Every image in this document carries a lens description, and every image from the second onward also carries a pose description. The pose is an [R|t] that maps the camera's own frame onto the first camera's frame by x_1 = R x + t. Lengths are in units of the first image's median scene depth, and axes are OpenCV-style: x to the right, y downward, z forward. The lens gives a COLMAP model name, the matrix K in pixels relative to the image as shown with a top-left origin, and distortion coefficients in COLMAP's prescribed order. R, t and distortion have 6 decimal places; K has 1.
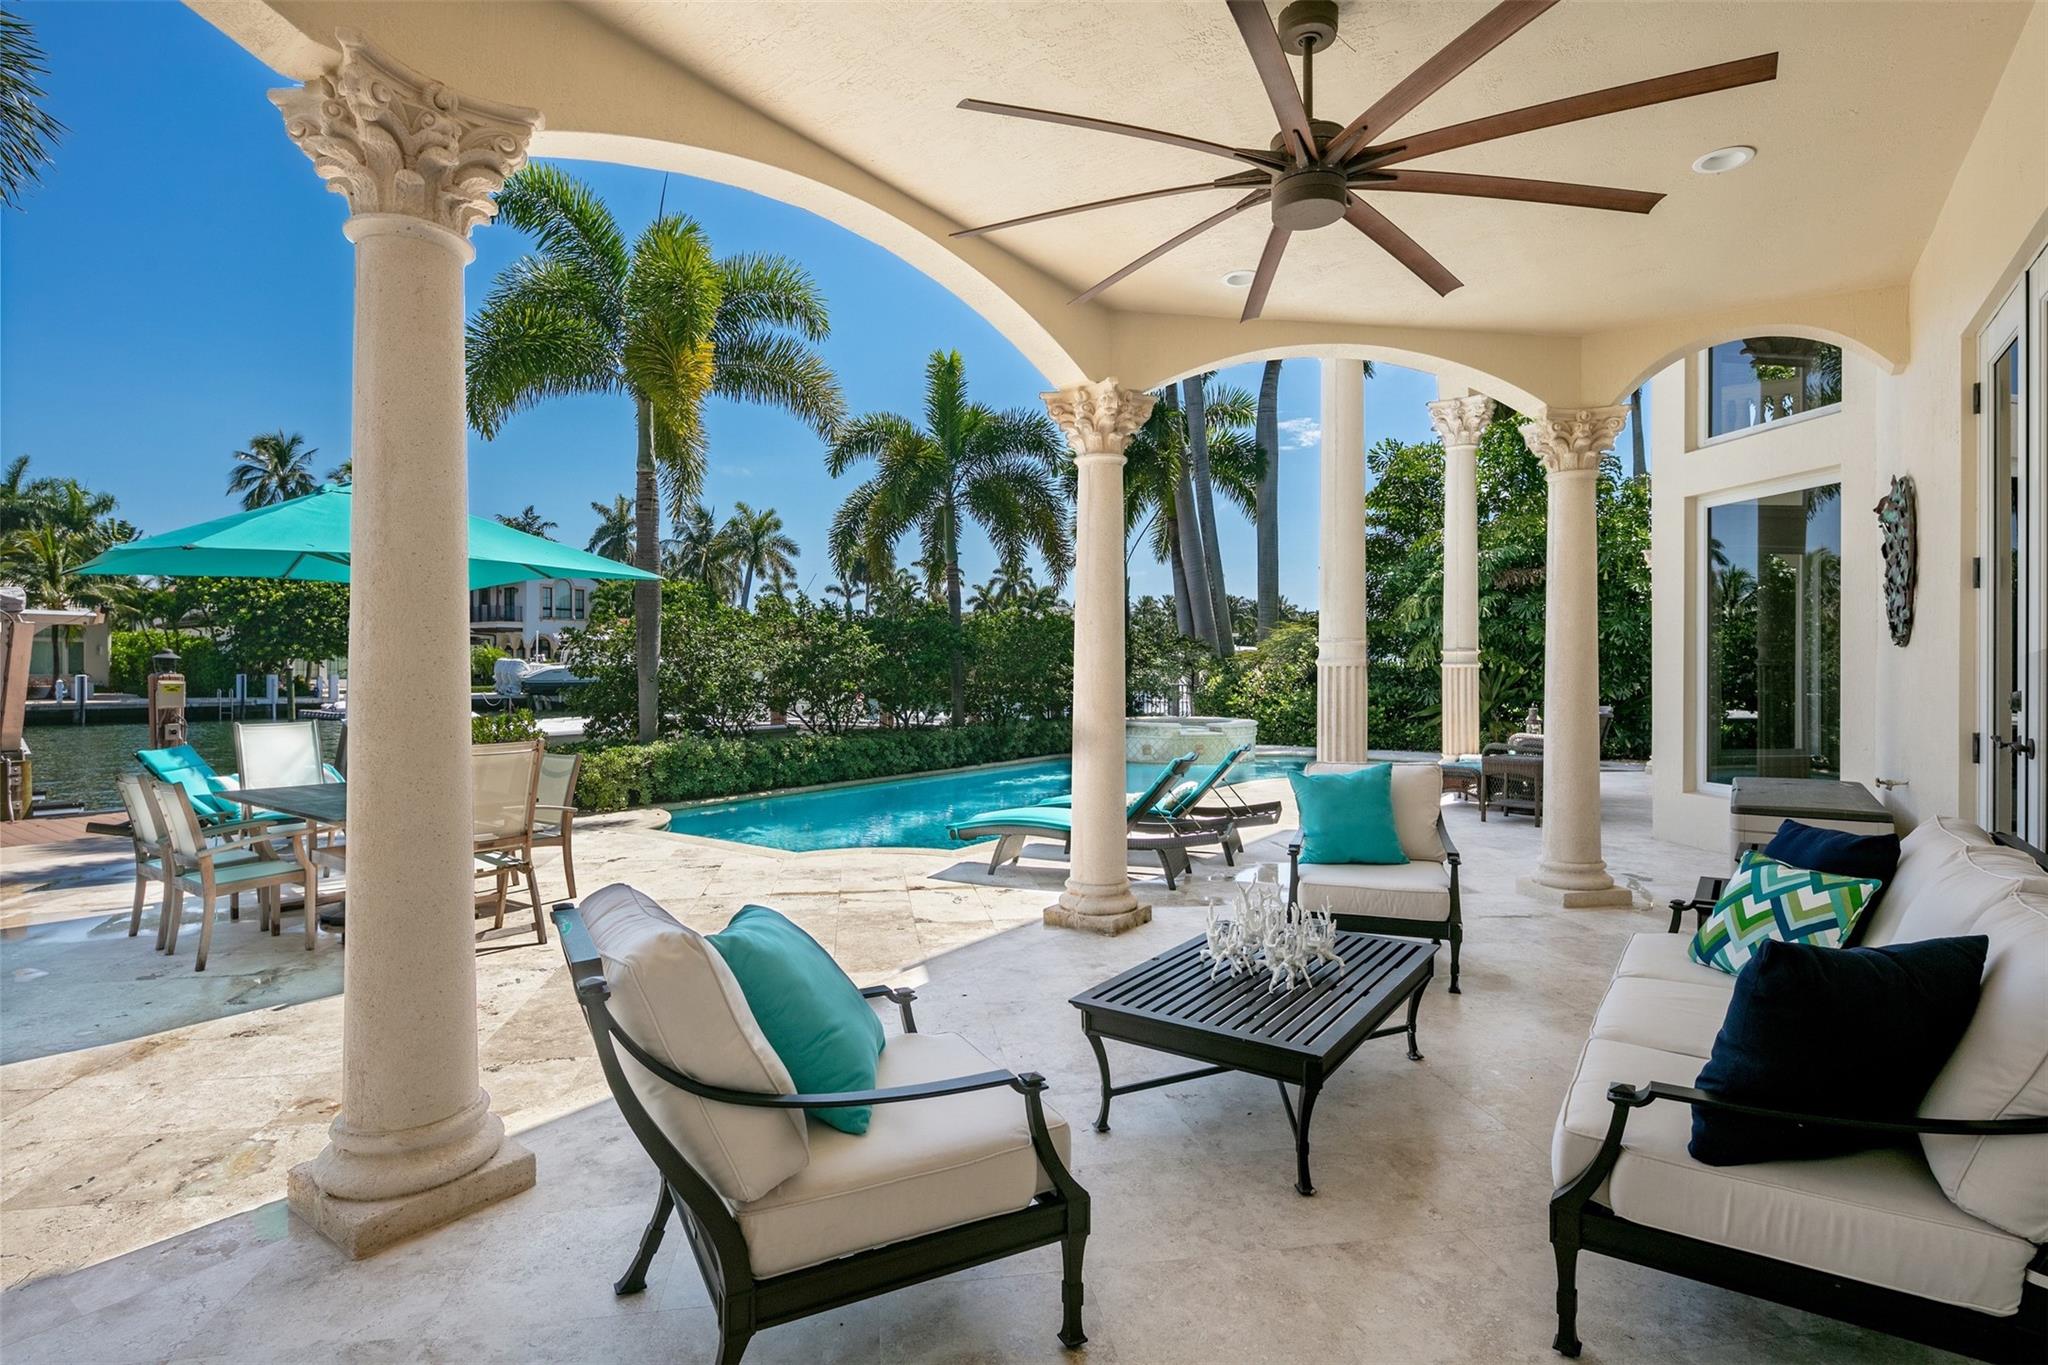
lens RADIAL K [[997.0, 0, 1024.0], [0, 997.0, 682.5], [0, 0, 1]] dist [-0.000178, 0.000100]
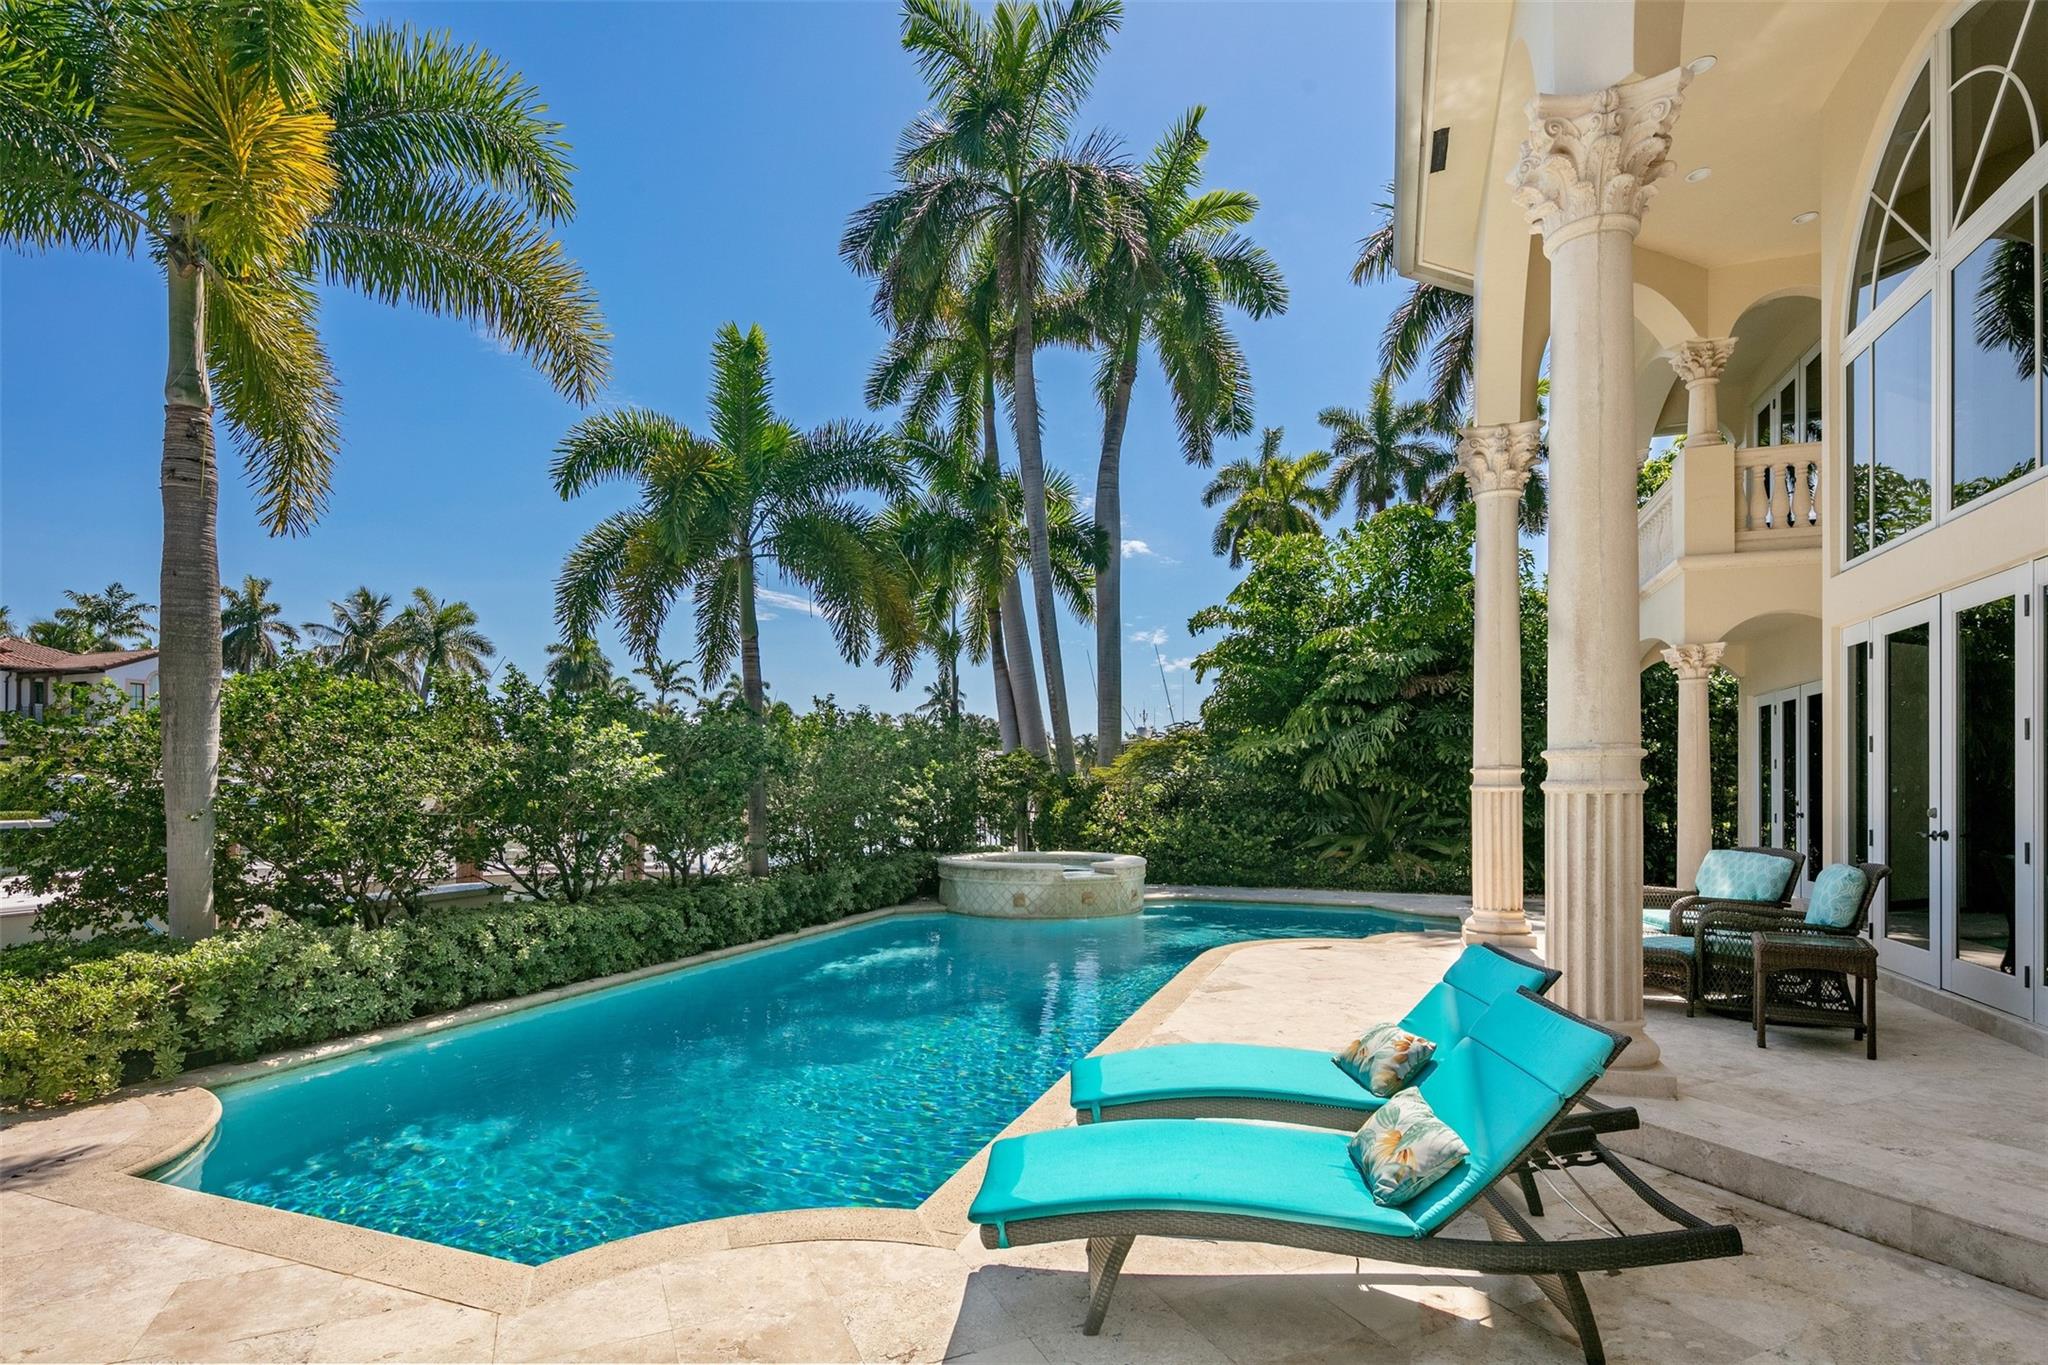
lens RADIAL K [[991.7, 0, 1018.8], [0, 991.7, 791.6], [0, 0, 1]] dist [-0.000979, -0.000621]
pose [[0.964757, 0.000221, 0.263141, -0.086340], [0.002280, 0.999955, -0.009202, -0.008241], [-0.263131, 0.009478, 0.964714, 0.339264]]
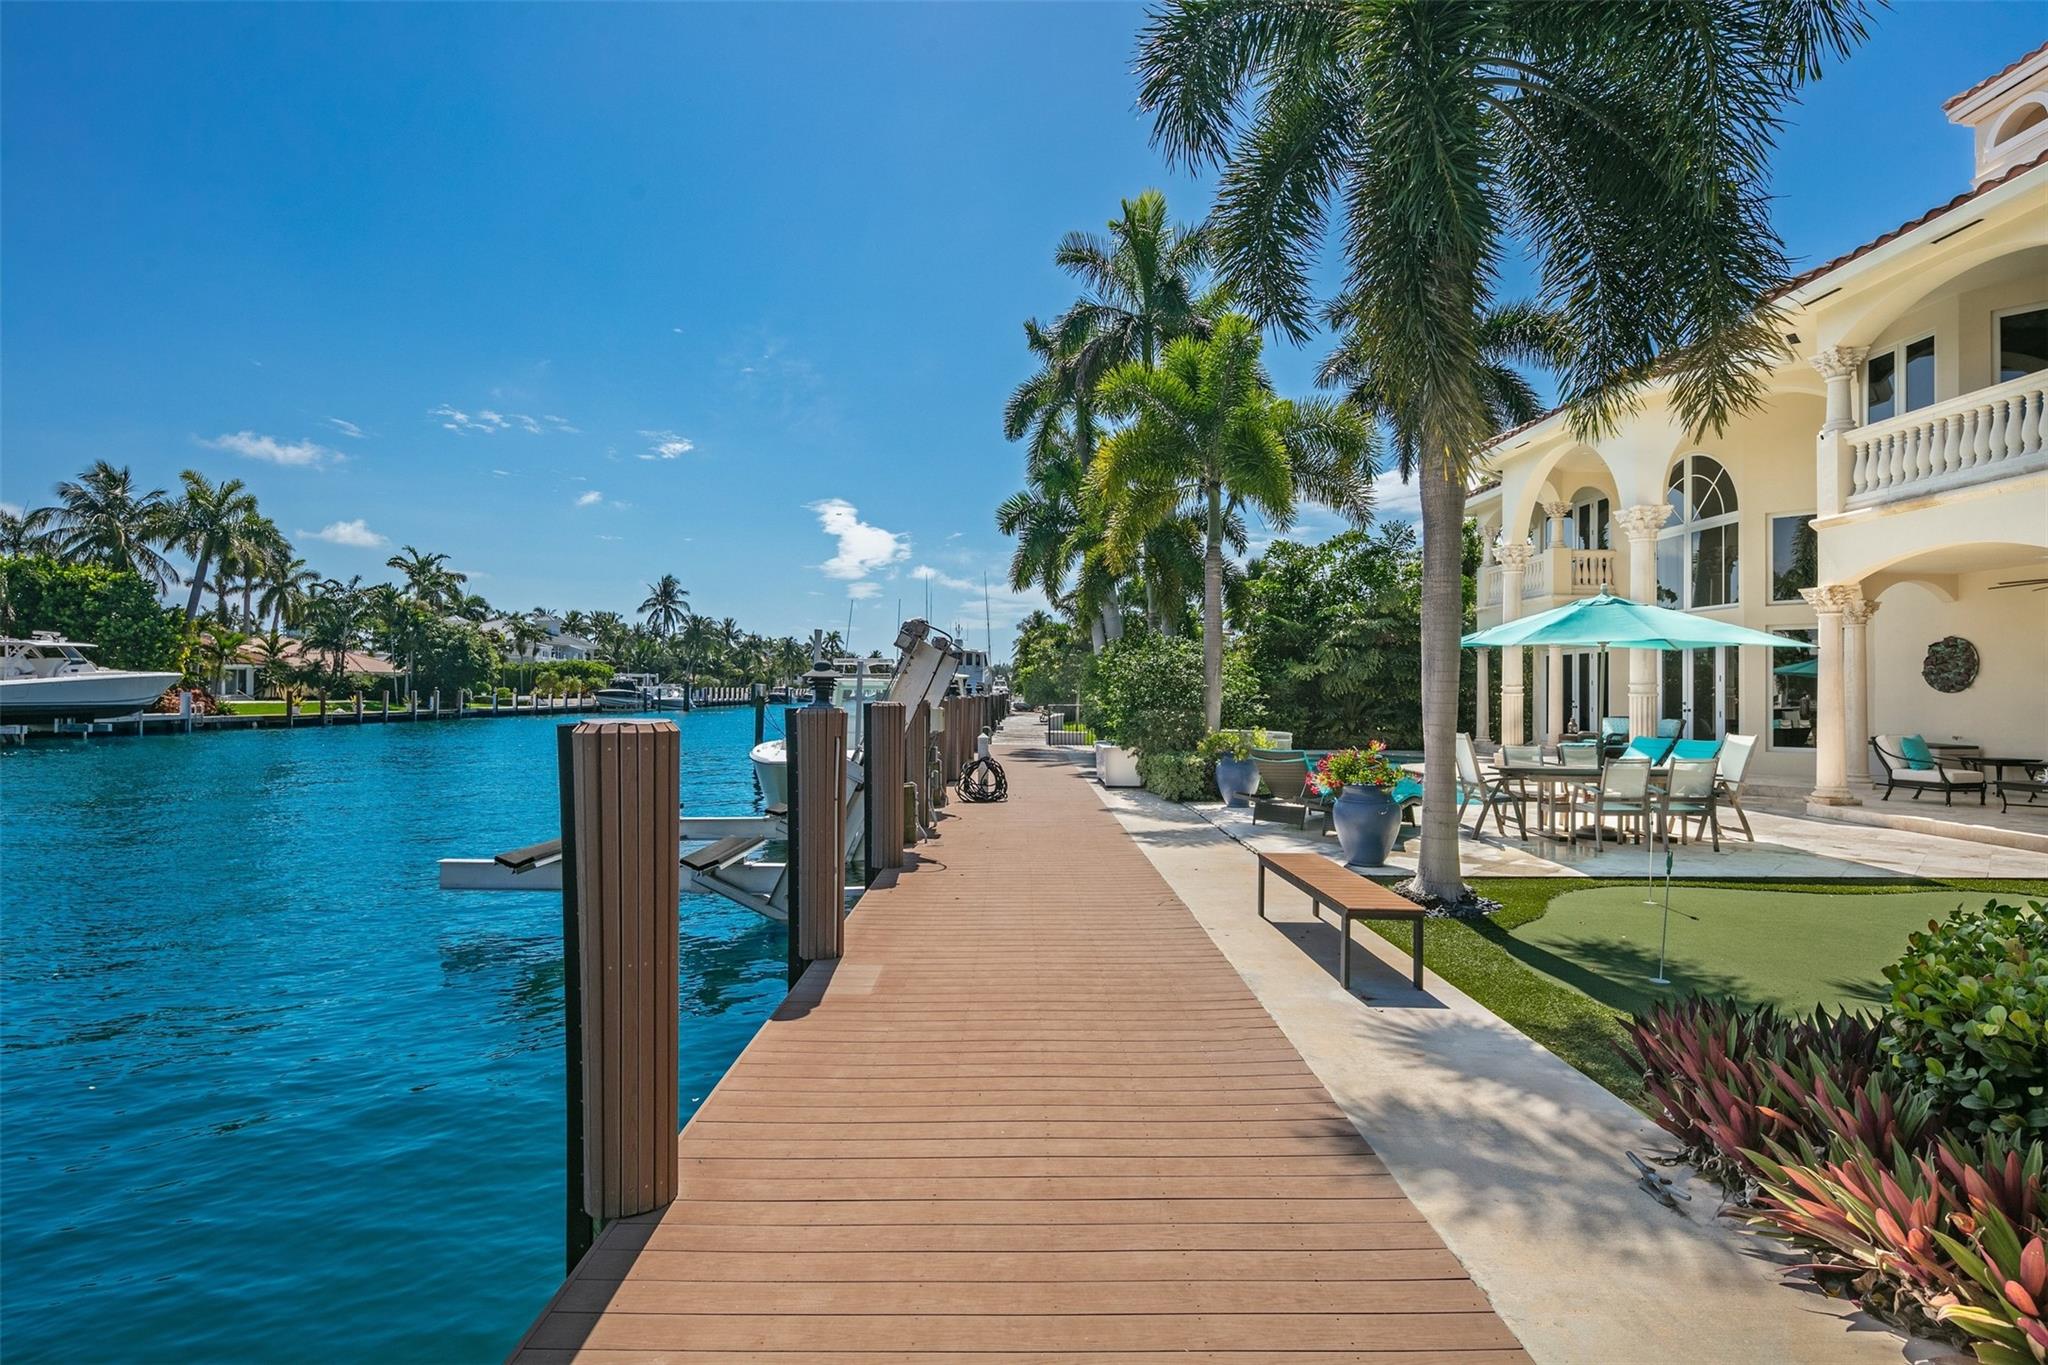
lens RADIAL K [[997.0, 0, 1024.0], [0, 997.0, 682.5], [0, 0, 1]] dist [-0.000178, 0.000100]
pose [[0.805457, 0.011391, 0.592545, -1.212771], [0.001078, 0.999785, -0.020686, -0.002668], [-0.592653, 0.017300, 0.805272, 0.069511]]
